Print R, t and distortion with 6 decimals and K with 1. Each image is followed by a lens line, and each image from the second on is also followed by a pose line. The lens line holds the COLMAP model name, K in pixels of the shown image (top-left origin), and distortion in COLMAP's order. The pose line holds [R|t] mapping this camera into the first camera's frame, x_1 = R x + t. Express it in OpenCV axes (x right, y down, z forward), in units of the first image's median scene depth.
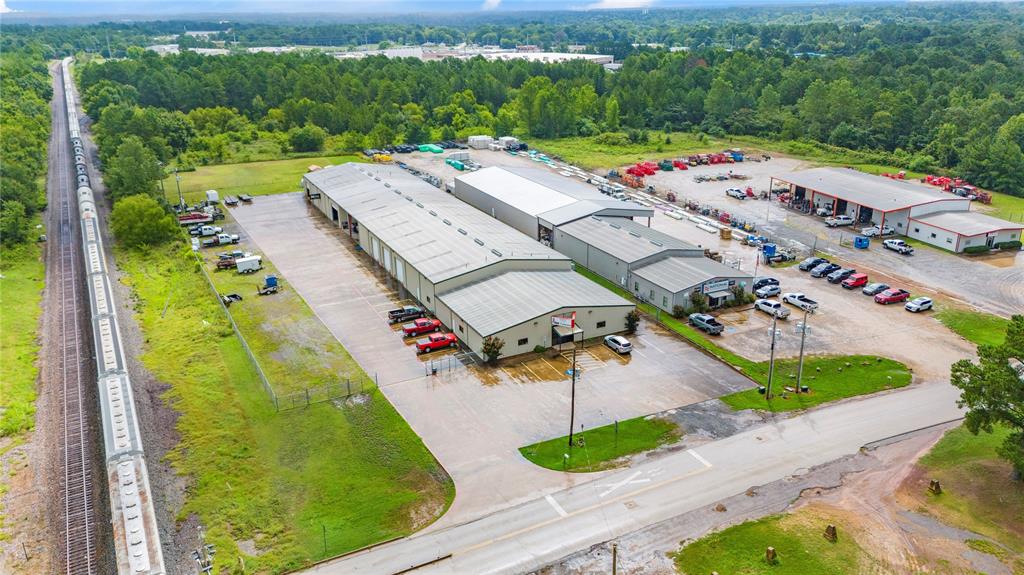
lens RADIAL K [[748.4, 0, 514.7], [0, 748.4, 288.6], [0, 0, 1]] dist [0.083274, -0.083605]
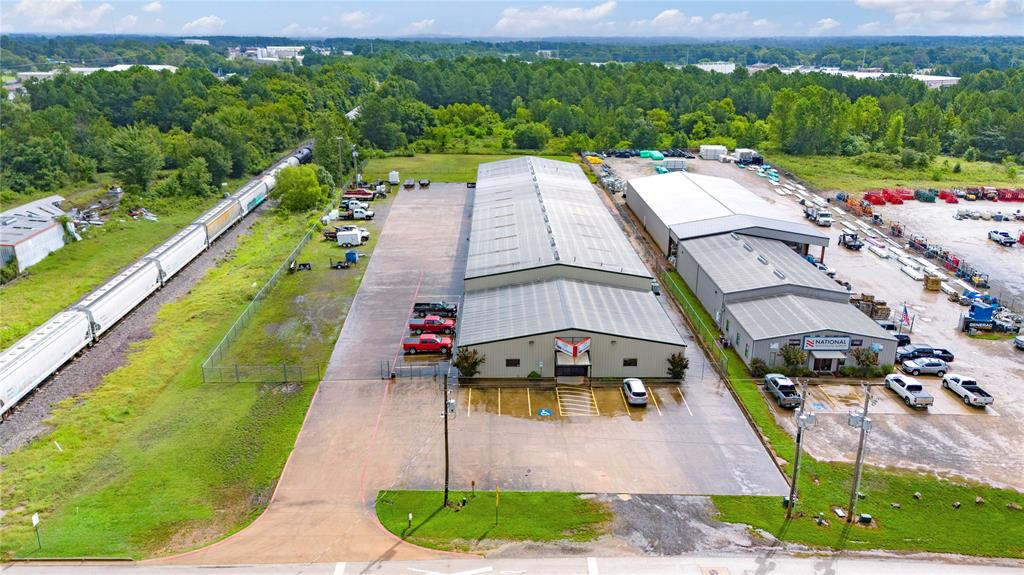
lens RADIAL K [[748.4, 0, 514.7], [0, 748.4, 288.6], [0, 0, 1]] dist [0.083274, -0.083605]
pose [[0.904199, 0.150726, -0.399633, 0.220612], [-0.162591, 0.986684, 0.004264, -0.006735], [0.394955, 0.061121, 0.916665, 0.191596]]
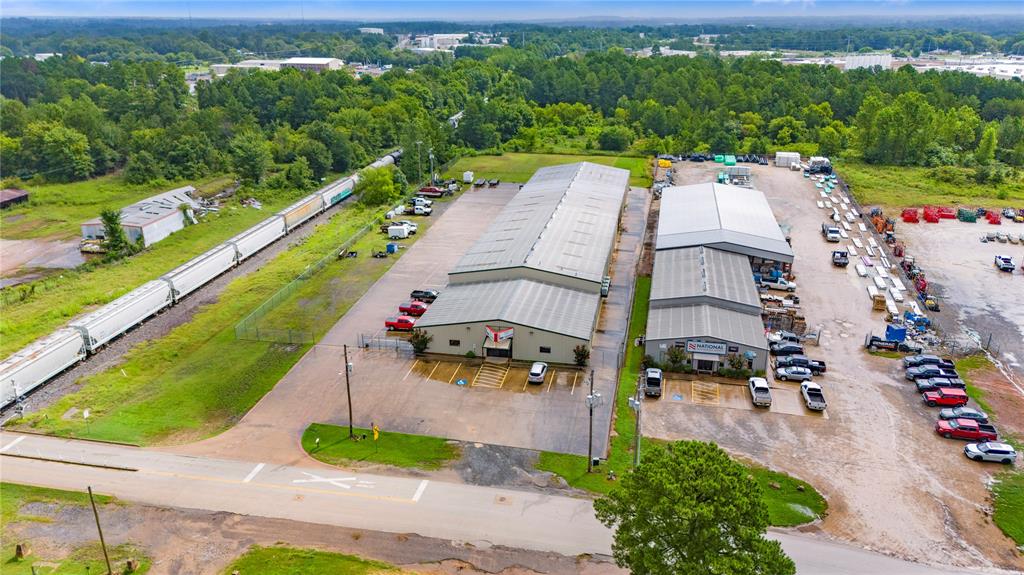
lens RADIAL K [[748.4, 0, 514.7], [0, 748.4, 288.6], [0, 0, 1]] dist [0.083274, -0.083605]
pose [[0.792089, 0.216406, -0.570756, 0.444130], [-0.218790, 0.973571, 0.065502, -0.058738], [0.569847, 0.072992, 0.818503, 0.149834]]
